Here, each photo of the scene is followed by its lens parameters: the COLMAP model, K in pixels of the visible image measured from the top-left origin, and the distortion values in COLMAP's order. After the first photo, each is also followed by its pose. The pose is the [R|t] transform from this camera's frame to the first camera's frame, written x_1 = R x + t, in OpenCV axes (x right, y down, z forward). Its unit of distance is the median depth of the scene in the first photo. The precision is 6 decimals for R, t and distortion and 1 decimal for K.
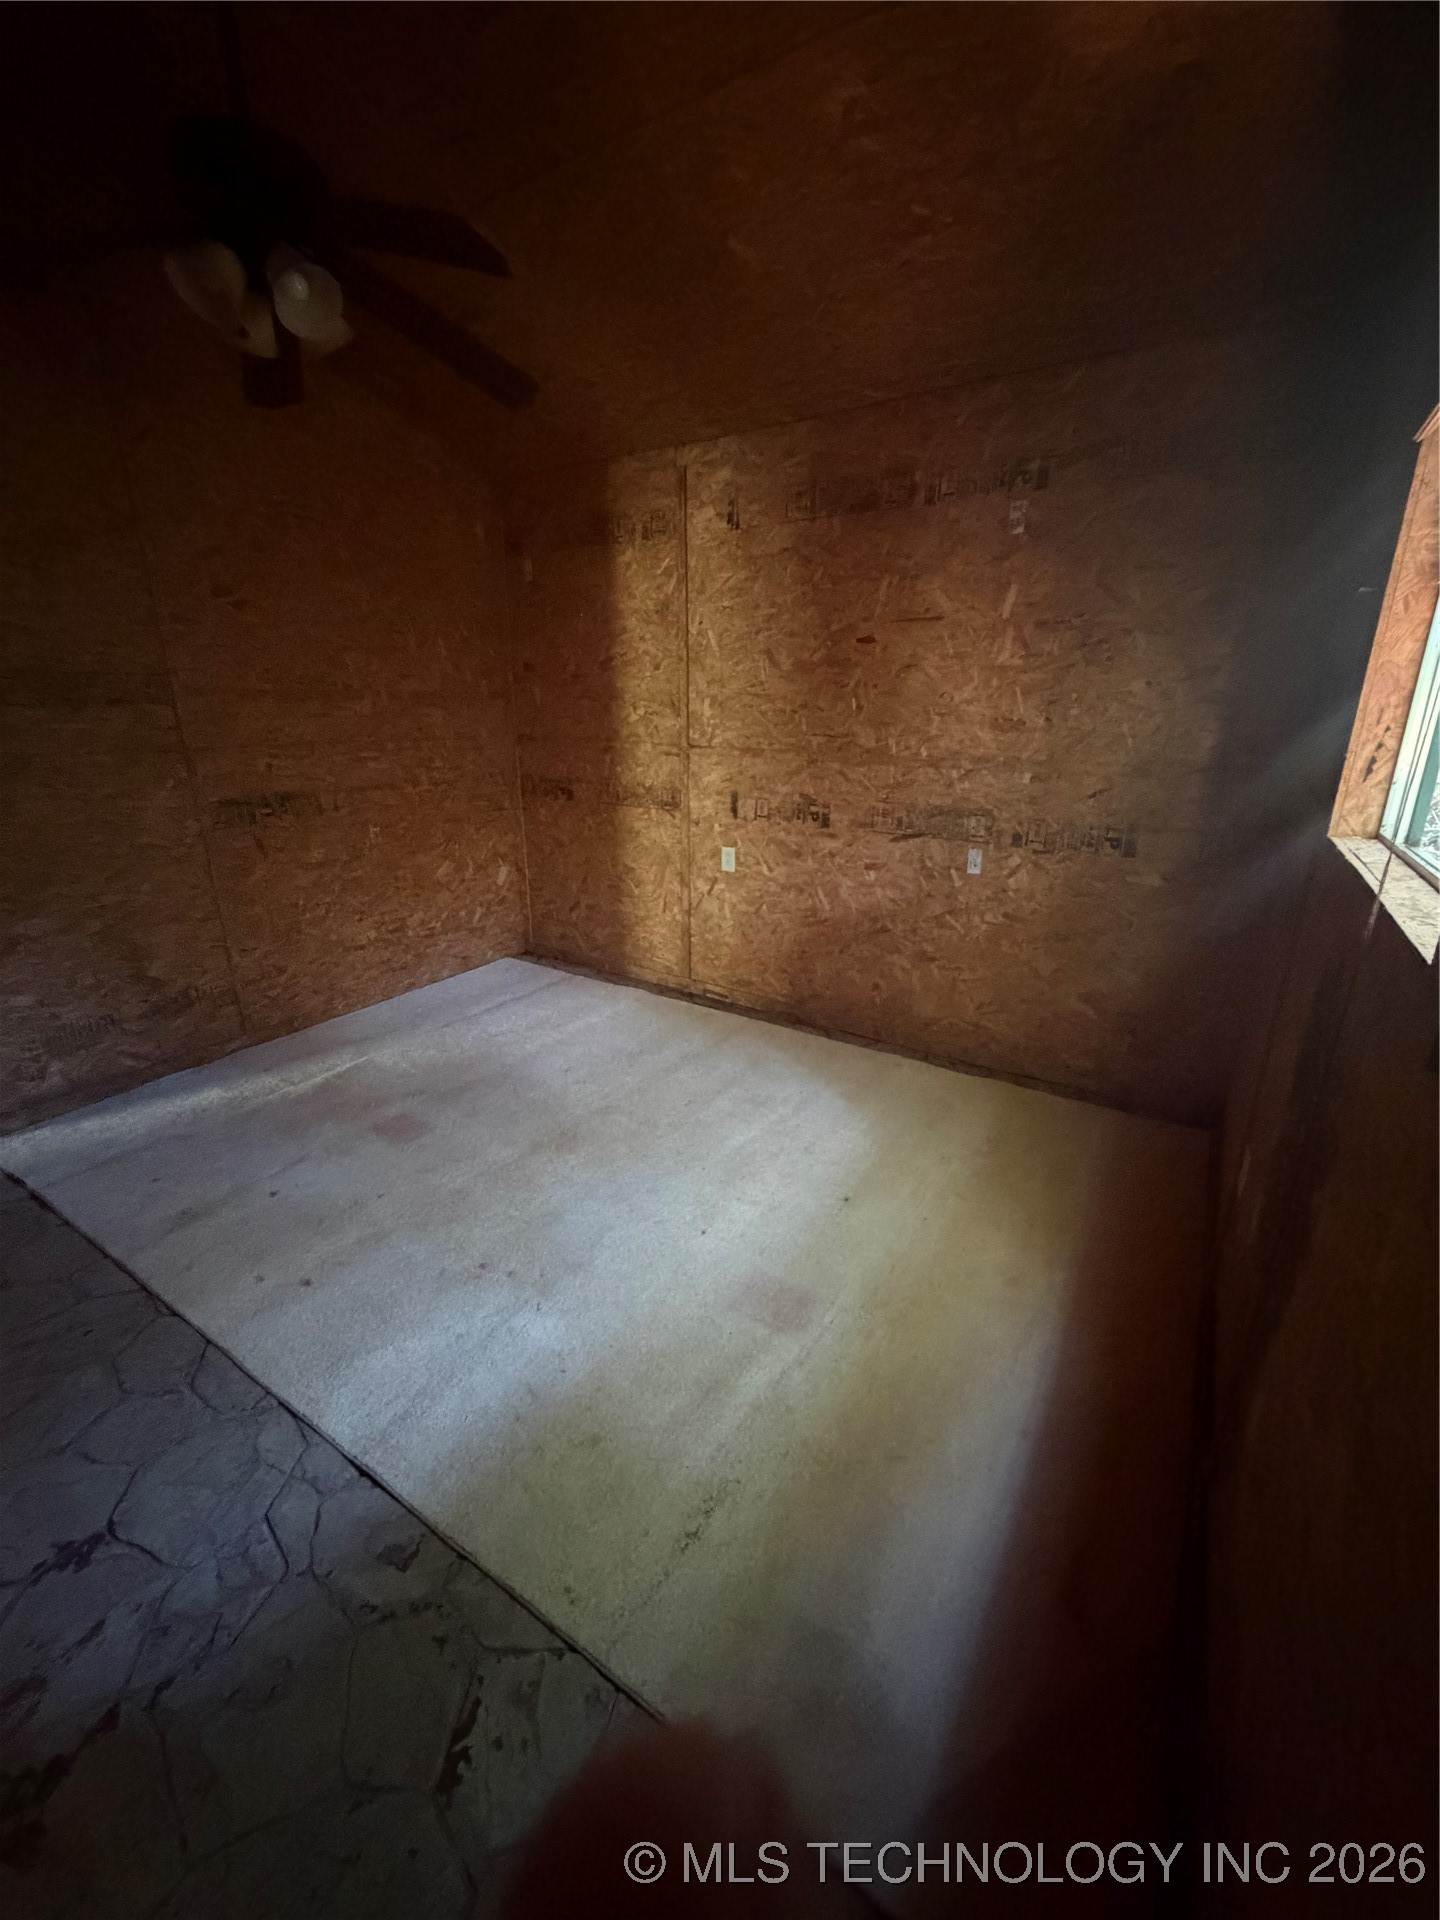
lens RADIAL K [[768.7, 0, 719.0], [0, 768.7, 956.2], [0, 0, 1]] dist [0.000843, 0.000340]
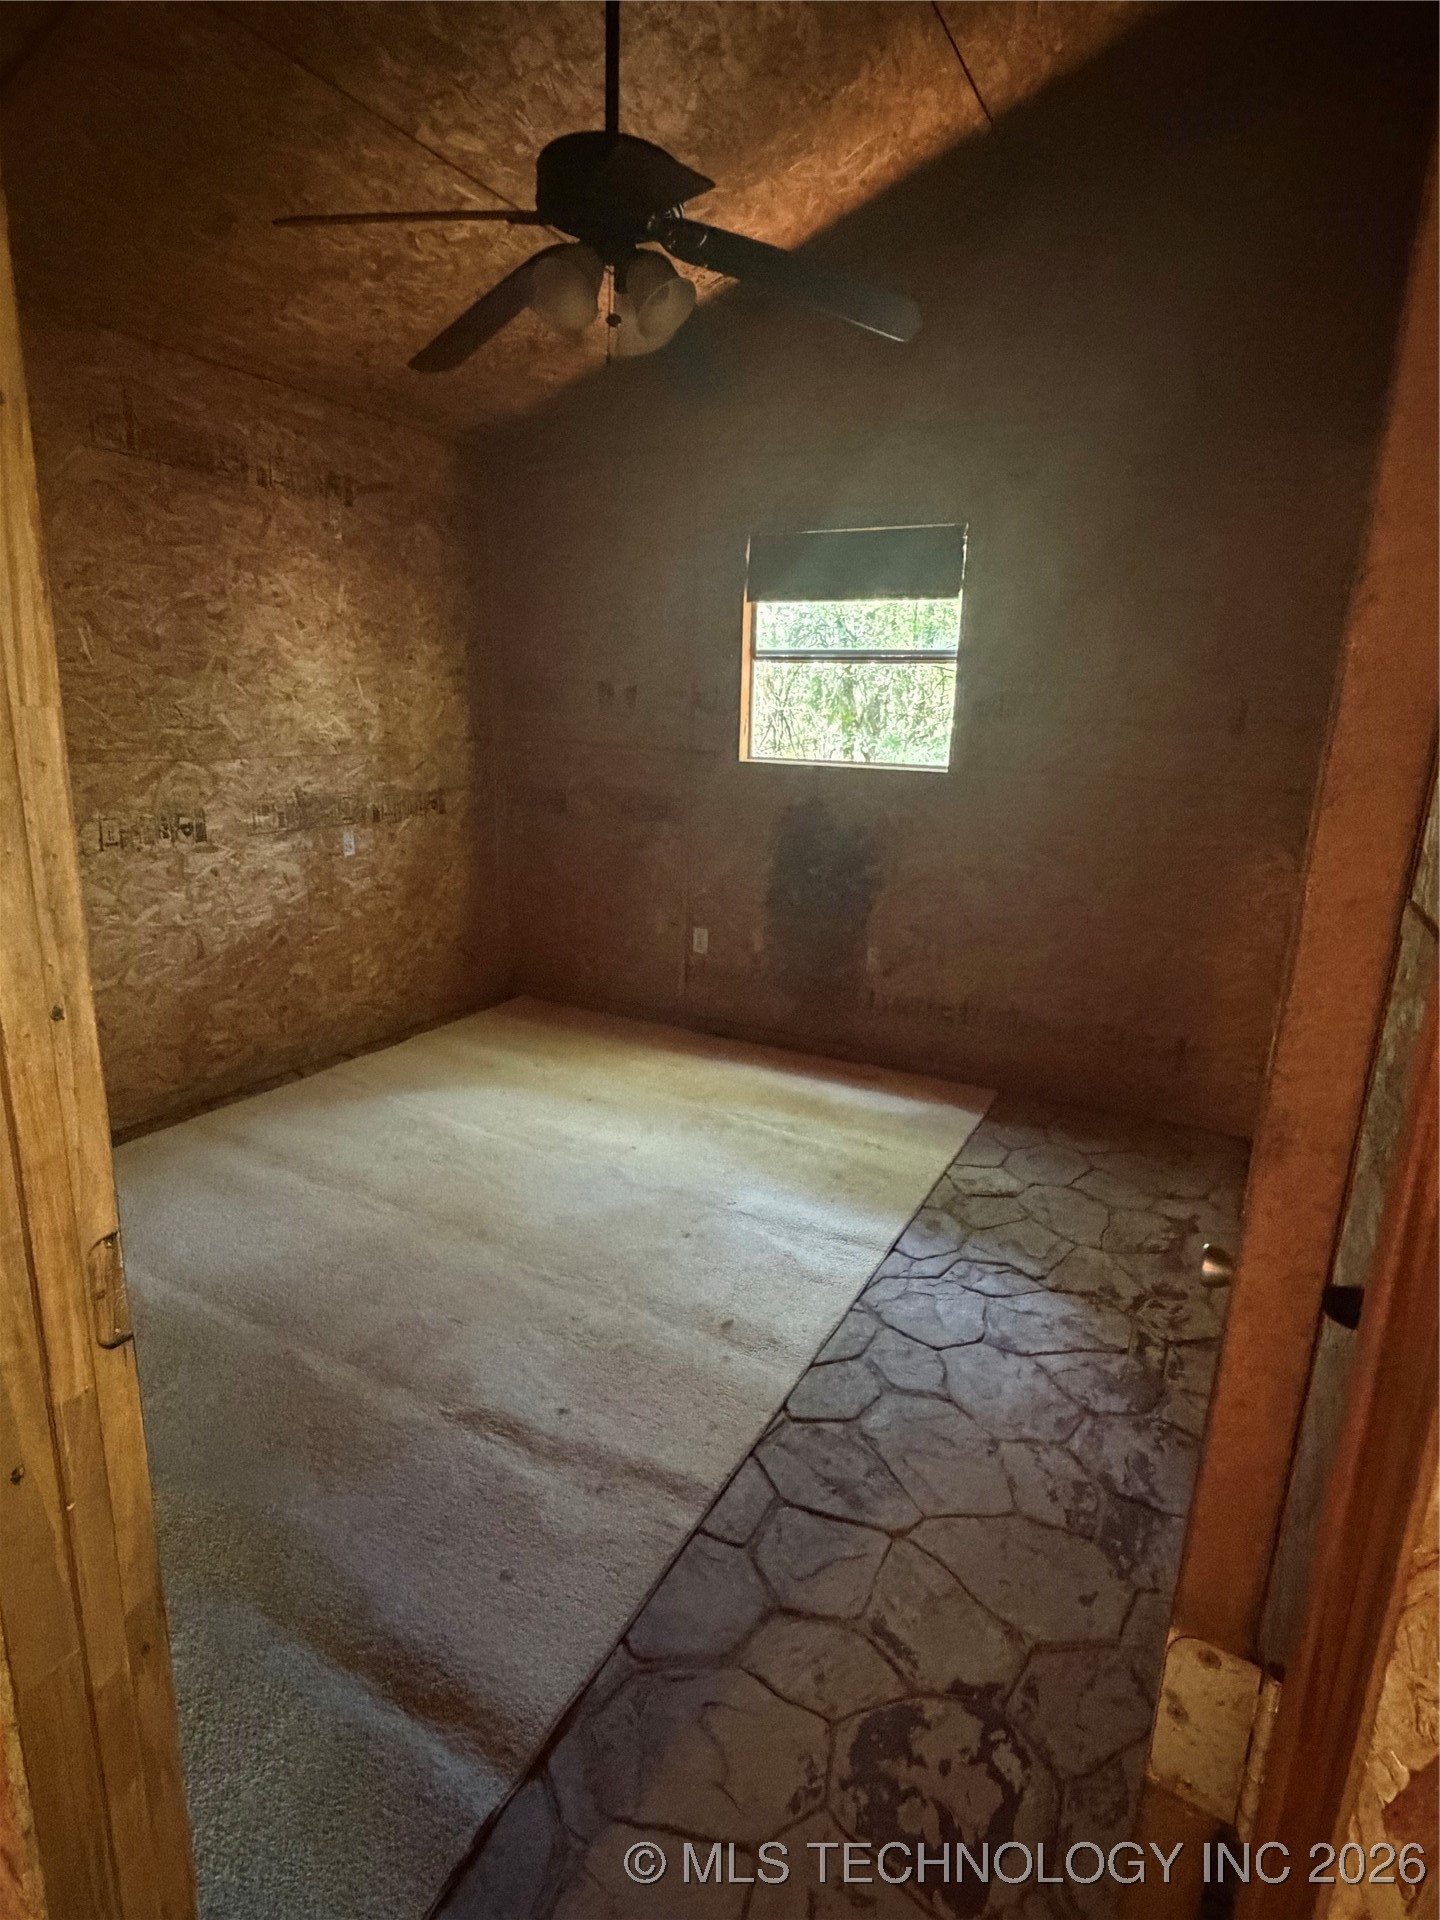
lens RADIAL K [[1030.7, 0, 728.3], [0, 1030.7, 964.1], [0, 0, 1]] dist [0.002362, -0.000662]
pose [[-0.100638, -0.250742, 0.962809, -1.050334], [0.281647, 0.920957, 0.269282, -0.198505], [-0.954226, 0.298272, -0.022063, 0.582658]]
